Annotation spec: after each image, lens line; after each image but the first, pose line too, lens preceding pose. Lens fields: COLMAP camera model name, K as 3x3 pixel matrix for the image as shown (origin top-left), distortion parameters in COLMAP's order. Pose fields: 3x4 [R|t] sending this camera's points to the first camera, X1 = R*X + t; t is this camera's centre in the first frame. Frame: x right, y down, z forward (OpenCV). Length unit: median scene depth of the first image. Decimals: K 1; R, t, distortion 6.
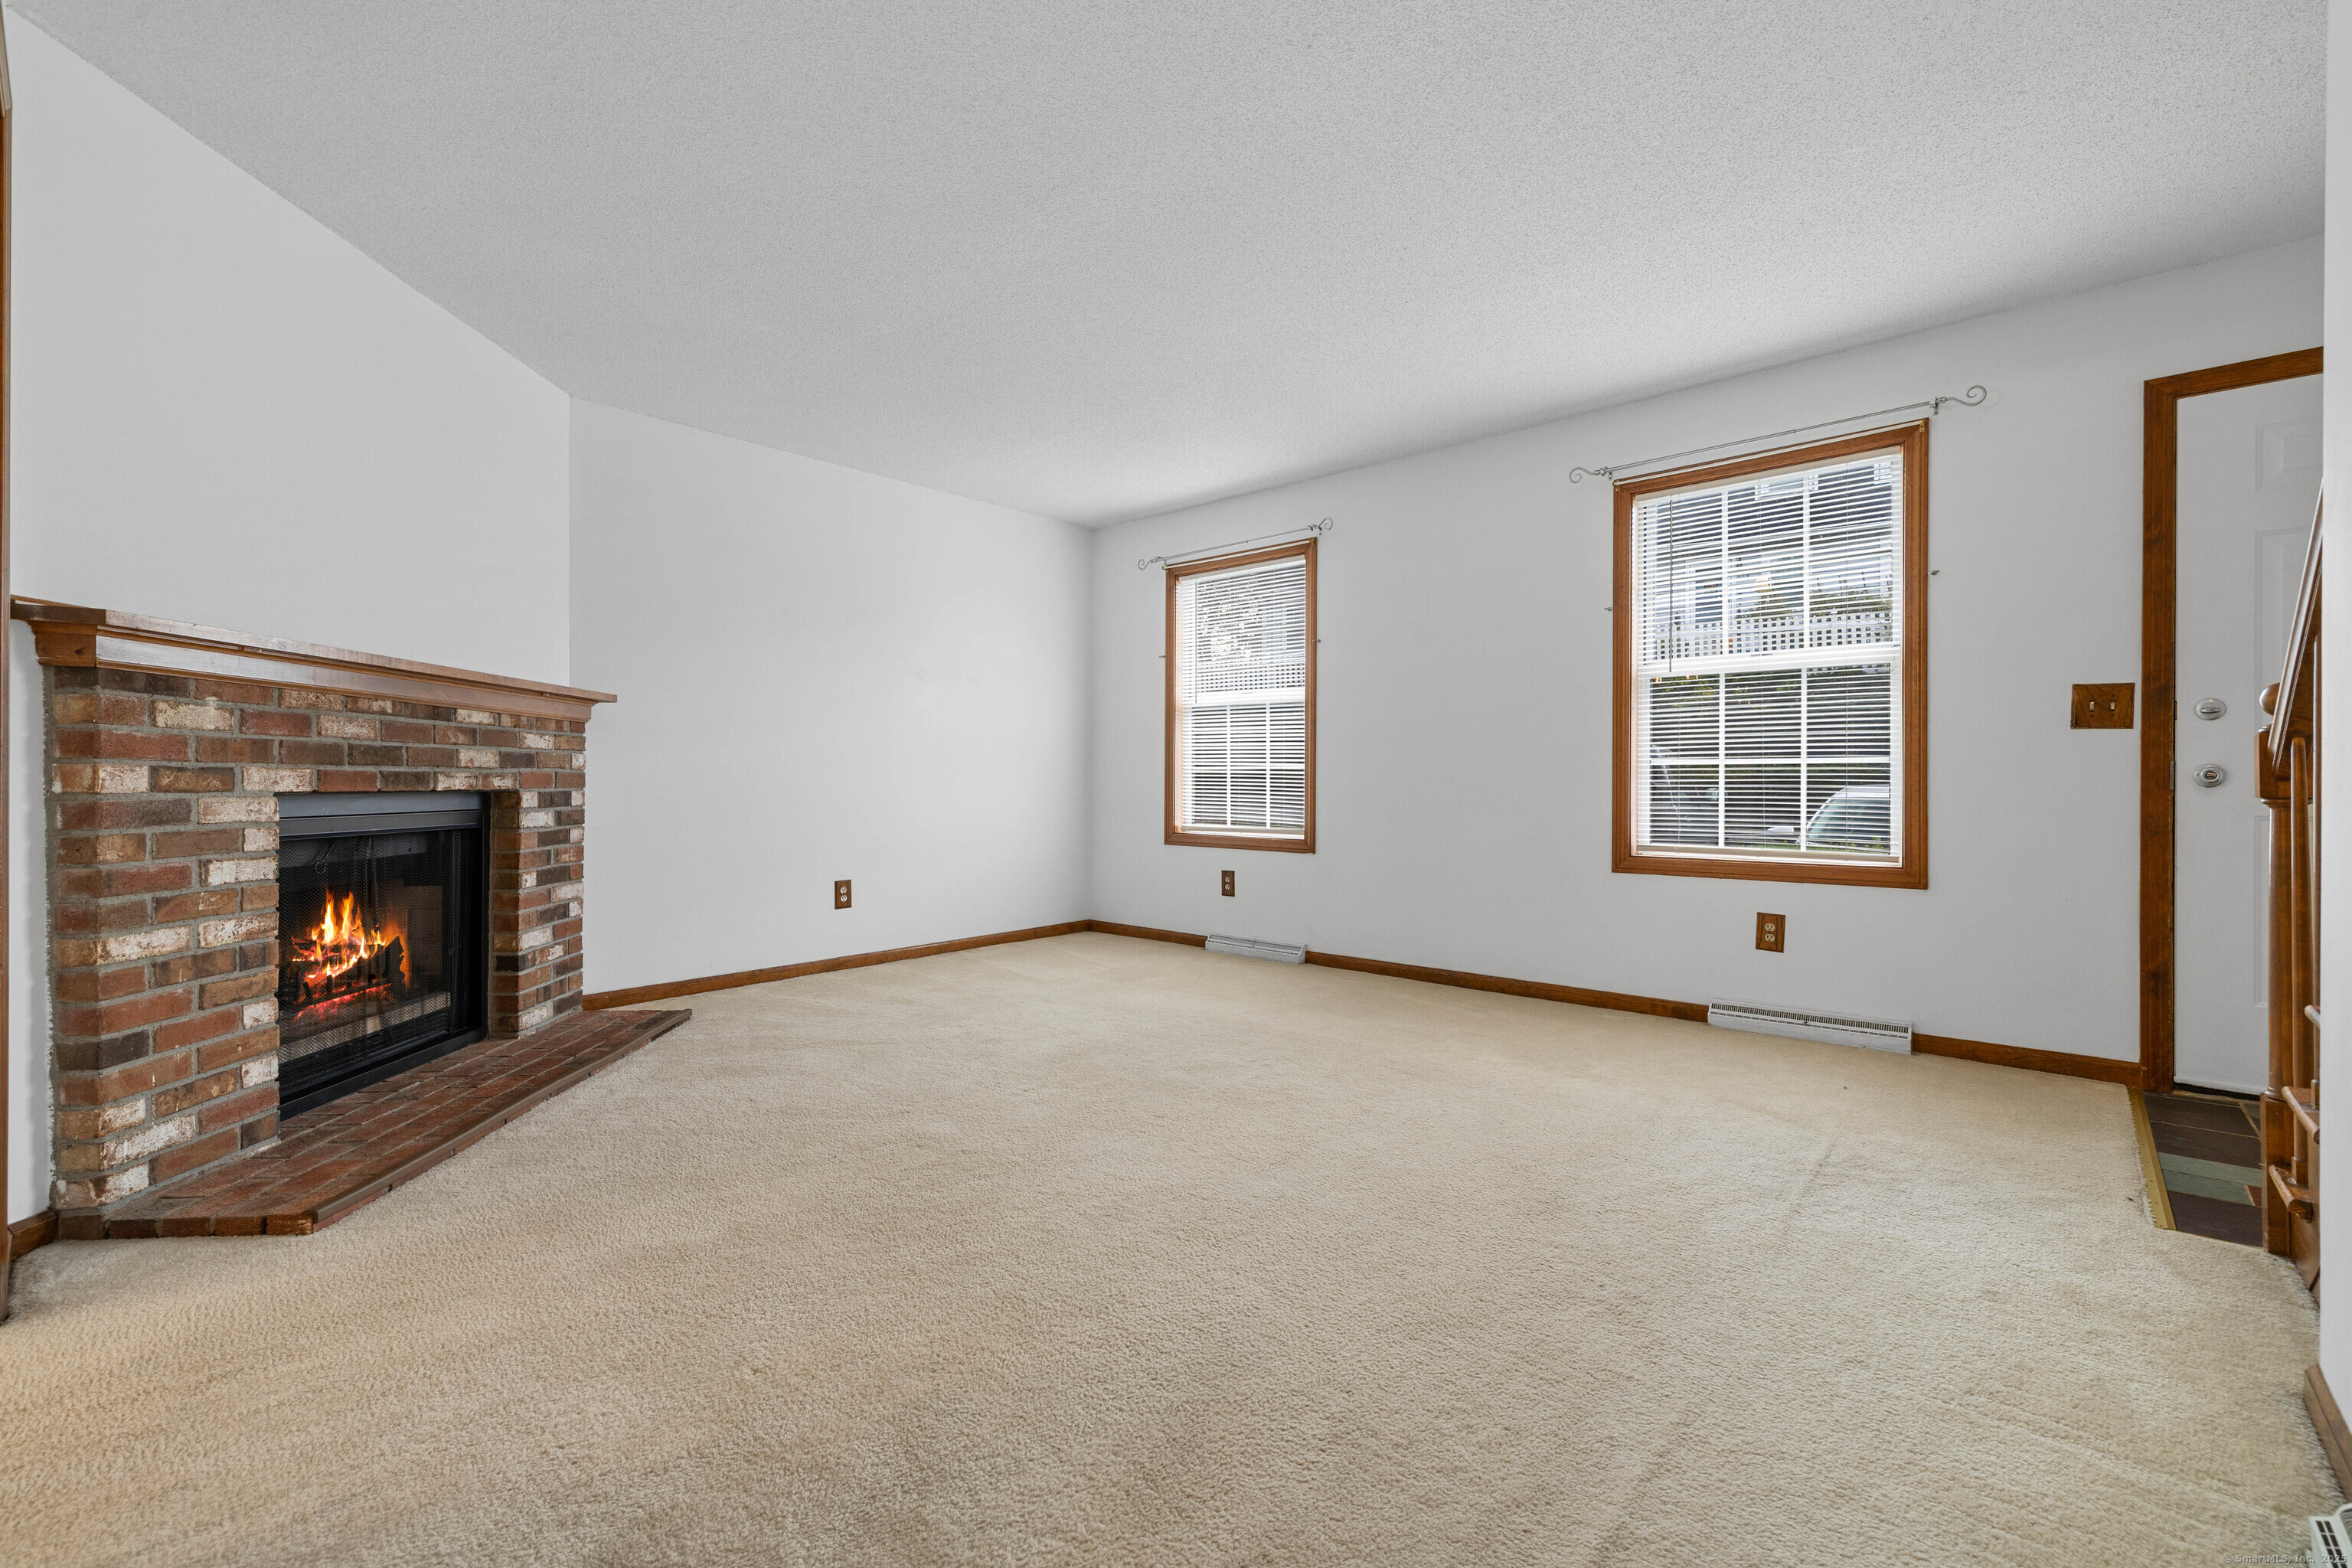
lens RADIAL K [[995.8, 0, 1168.2], [0, 995.8, 788.5], [0, 0, 1]] dist [0.004623, -0.001048]
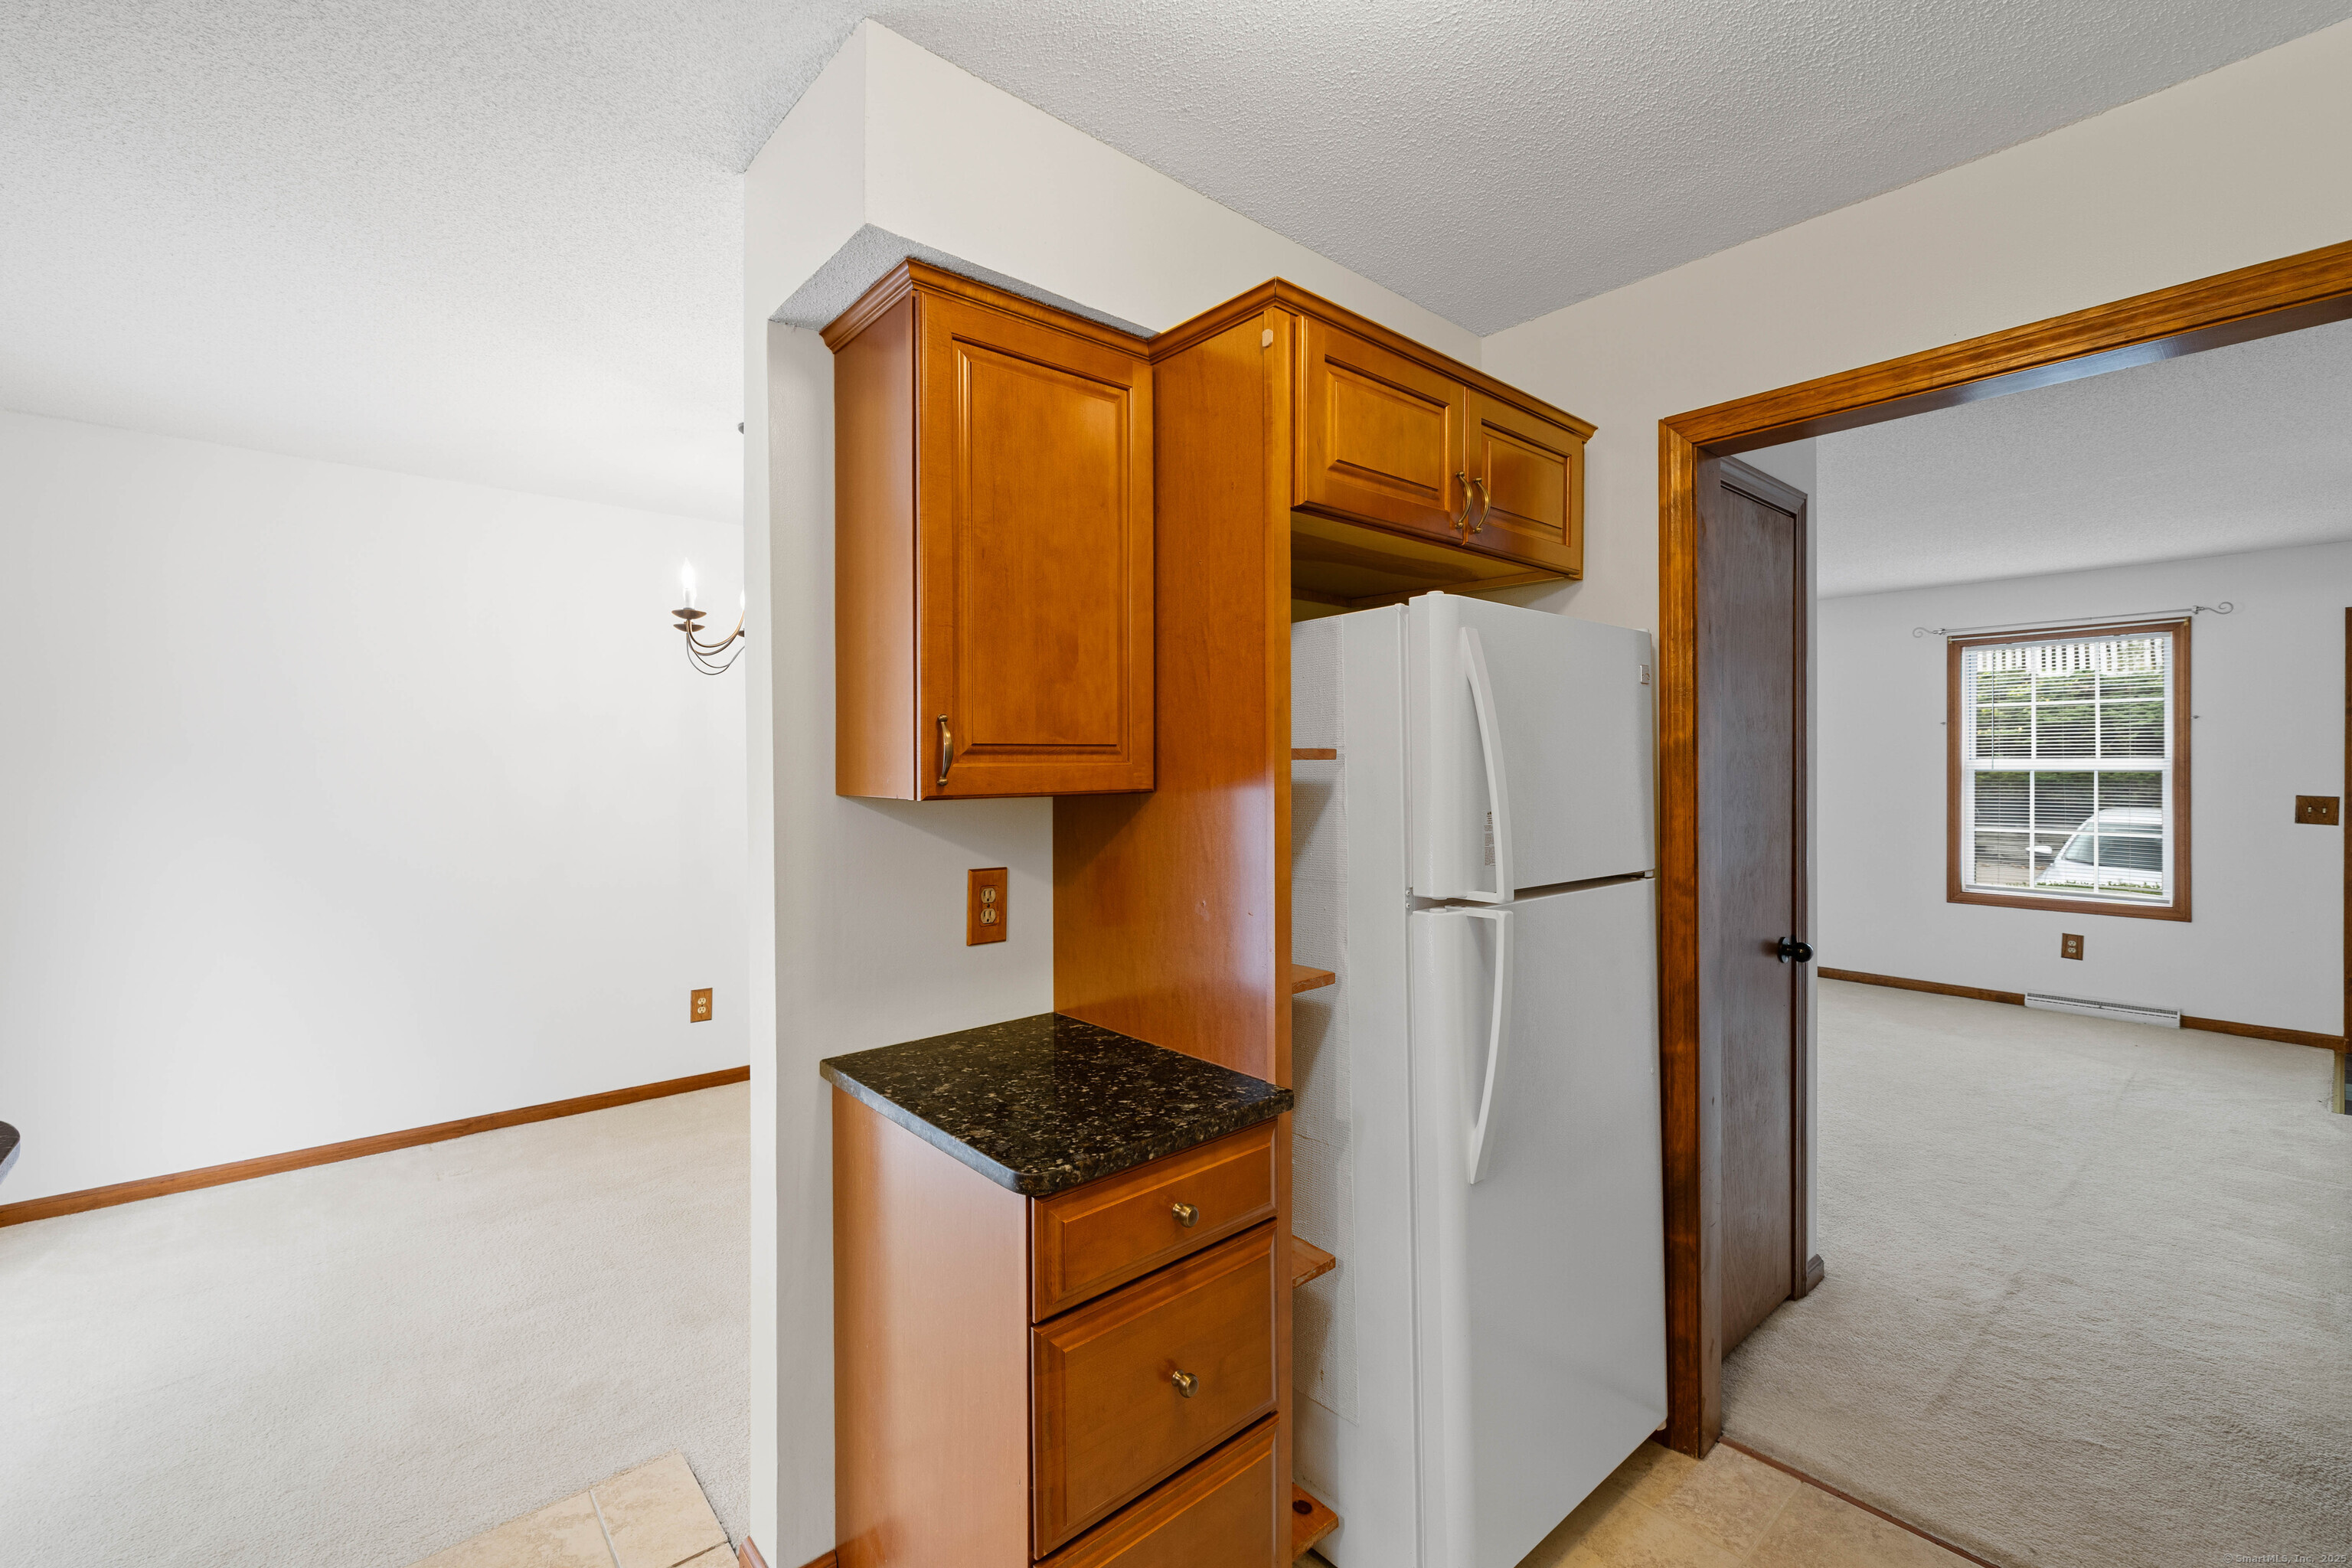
lens RADIAL K [[995.8, 0, 1167.6], [0, 995.8, 772.1], [0, 0, 1]] dist [0.004623, -0.001048]
pose [[0.990782, -0.003717, -0.135413, -0.622119], [0.004091, 0.999989, 0.002488, -0.147178], [0.135402, -0.003019, 0.990786, -0.775914]]
